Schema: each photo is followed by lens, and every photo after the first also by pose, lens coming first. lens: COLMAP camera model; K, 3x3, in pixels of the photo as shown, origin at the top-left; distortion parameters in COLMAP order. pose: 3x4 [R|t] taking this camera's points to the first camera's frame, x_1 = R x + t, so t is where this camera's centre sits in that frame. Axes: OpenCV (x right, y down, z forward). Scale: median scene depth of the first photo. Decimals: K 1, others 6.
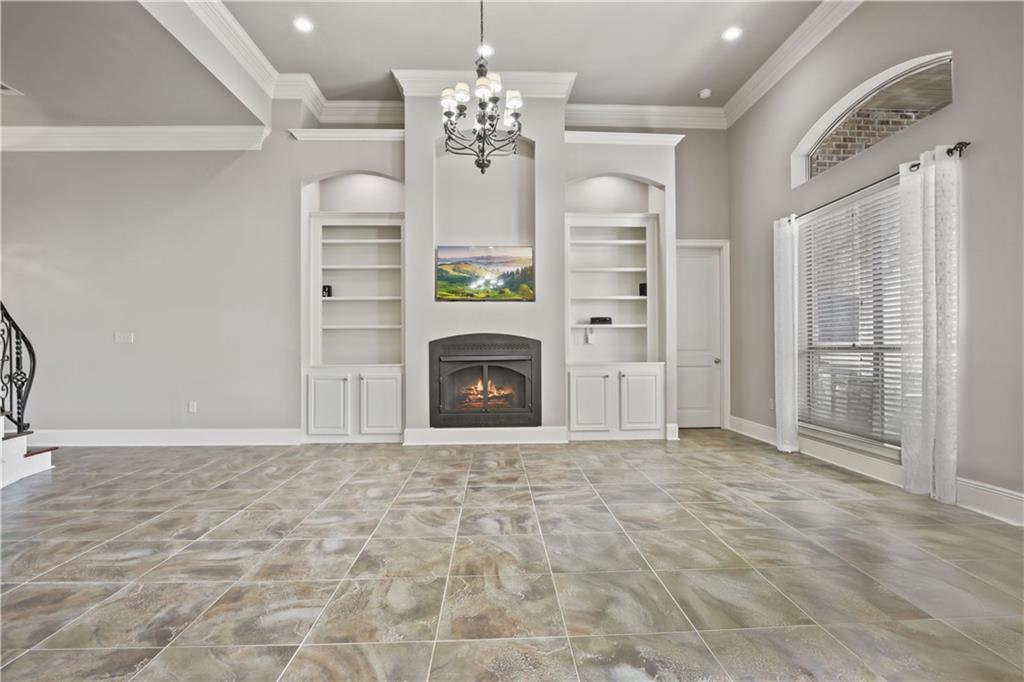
lens RADIAL K [[478.3, 0, 512.0], [0, 478.3, 341.0], [0, 0, 1]] dist [-0.028176, 0.000237]
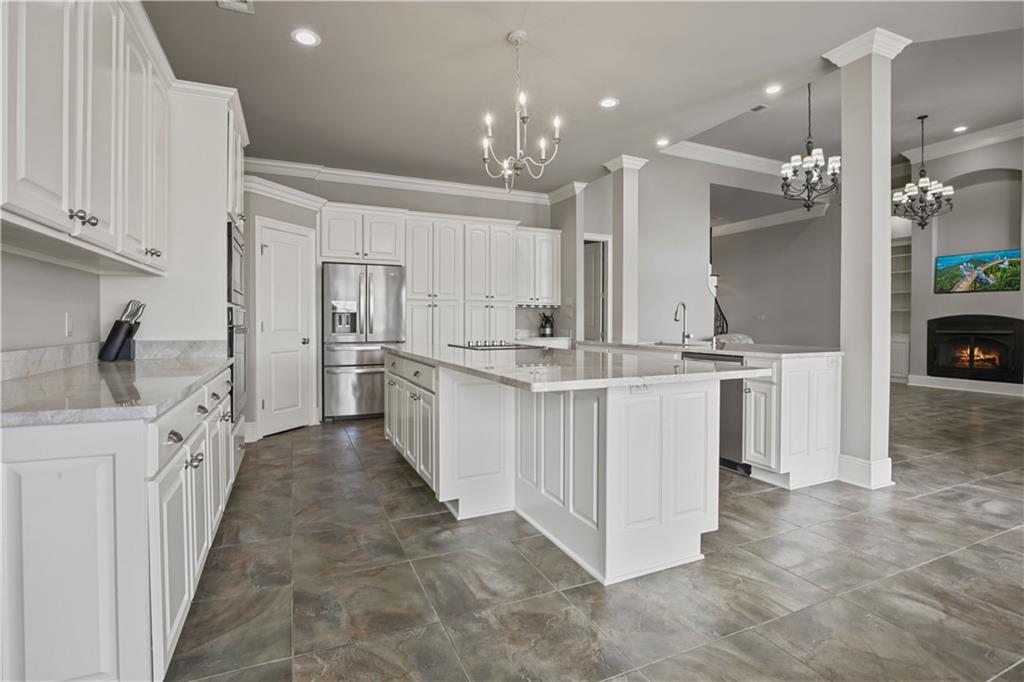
lens RADIAL K [[478.3, 0, 512.0], [0, 478.3, 341.0], [0, 0, 1]] dist [-0.028176, 0.000237]
pose [[0.361161, 0.044325, -0.931450, 0.742534], [0.005208, 0.998758, 0.049548, -0.013180], [0.932489, -0.022745, 0.360481, -0.788694]]
